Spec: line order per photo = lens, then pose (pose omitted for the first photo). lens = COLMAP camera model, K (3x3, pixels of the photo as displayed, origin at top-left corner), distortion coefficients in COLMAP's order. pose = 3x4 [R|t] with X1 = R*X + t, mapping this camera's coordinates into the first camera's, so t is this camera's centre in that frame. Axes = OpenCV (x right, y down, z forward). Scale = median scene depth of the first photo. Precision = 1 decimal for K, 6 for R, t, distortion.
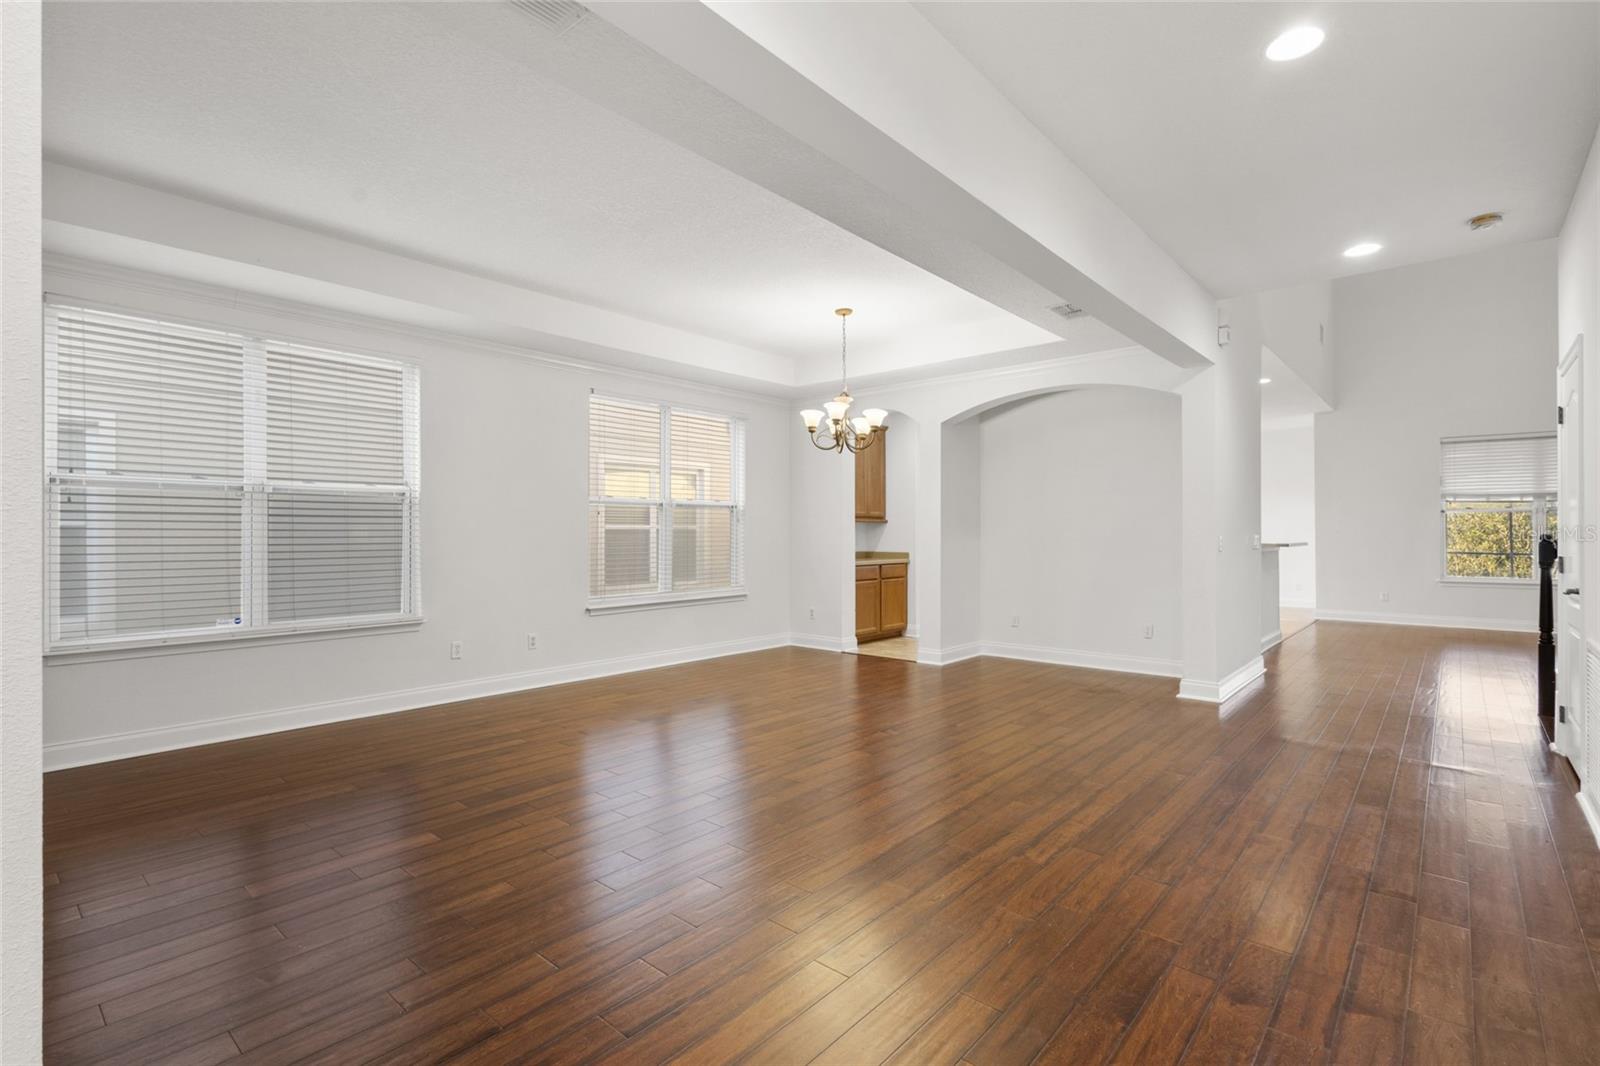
lens RADIAL K [[737.0, 0, 801.7], [0, 737.0, 525.6], [0, 0, 1]] dist [0.015164, -0.004101]
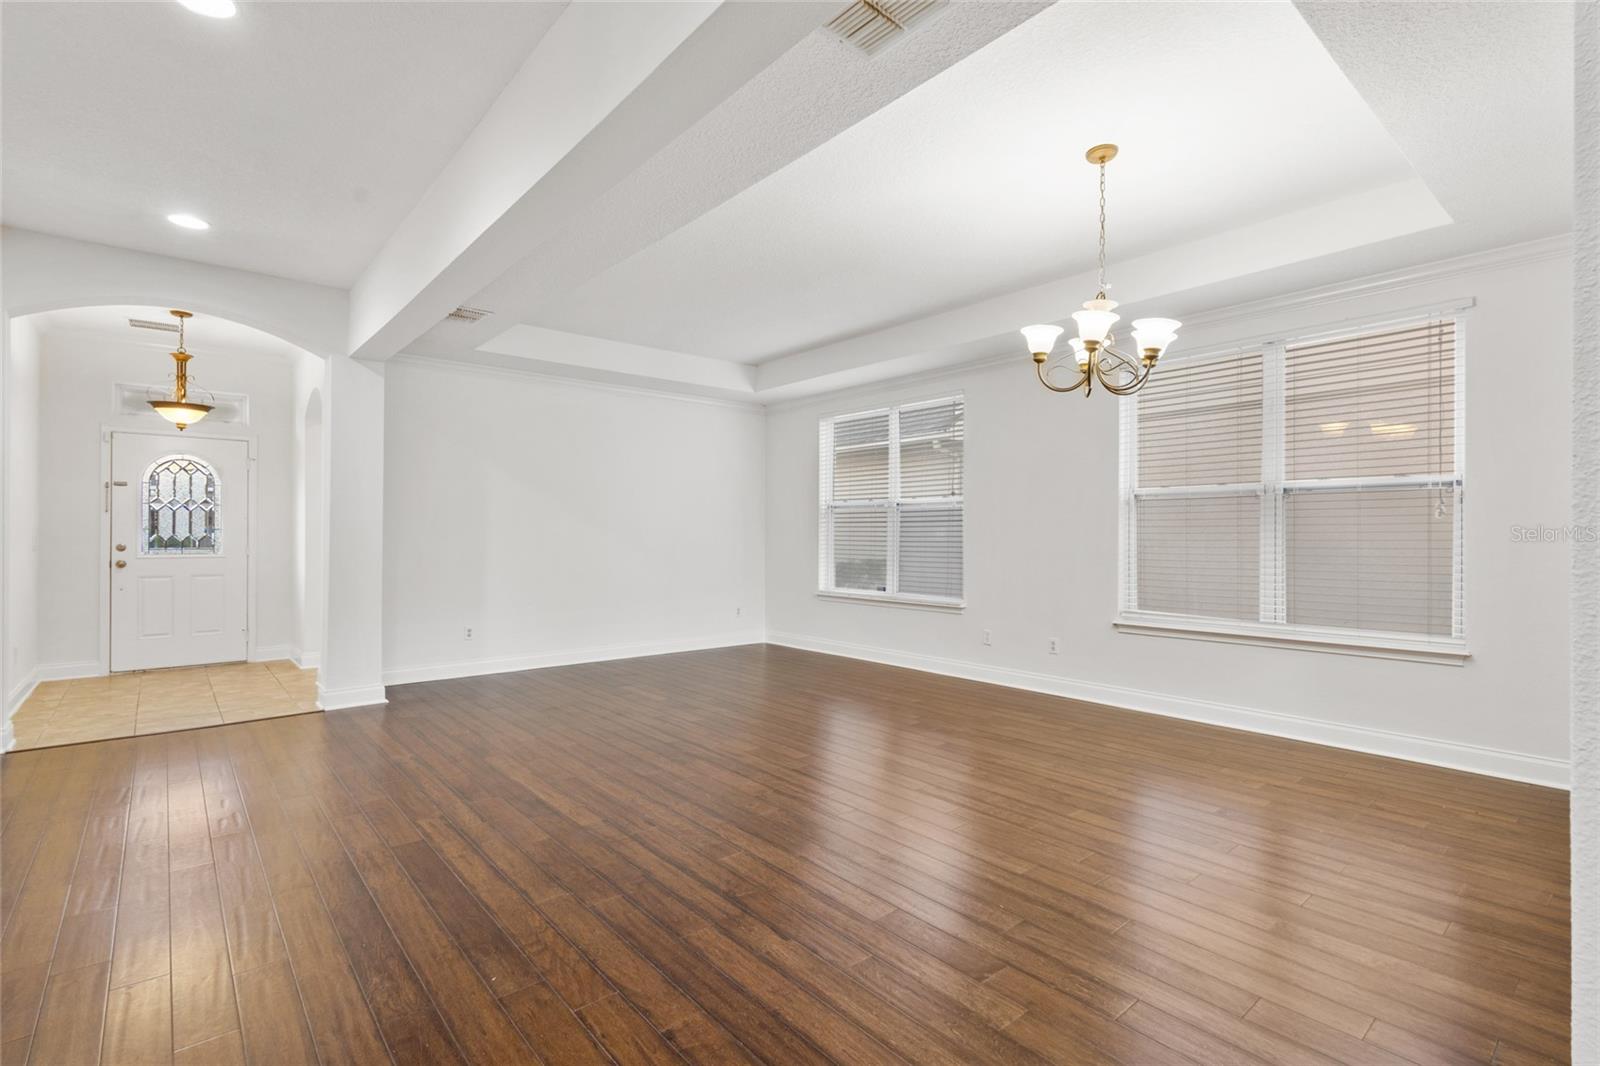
lens RADIAL K [[737.0, 0, 803.9], [0, 737.0, 531.8], [0, 0, 1]] dist [0.015164, -0.004101]
pose [[-0.137485, -0.001992, -0.990502, 1.021111], [0.008905, 0.999955, -0.003247, 0.012237], [0.990464, -0.009267, -0.137462, 1.298492]]
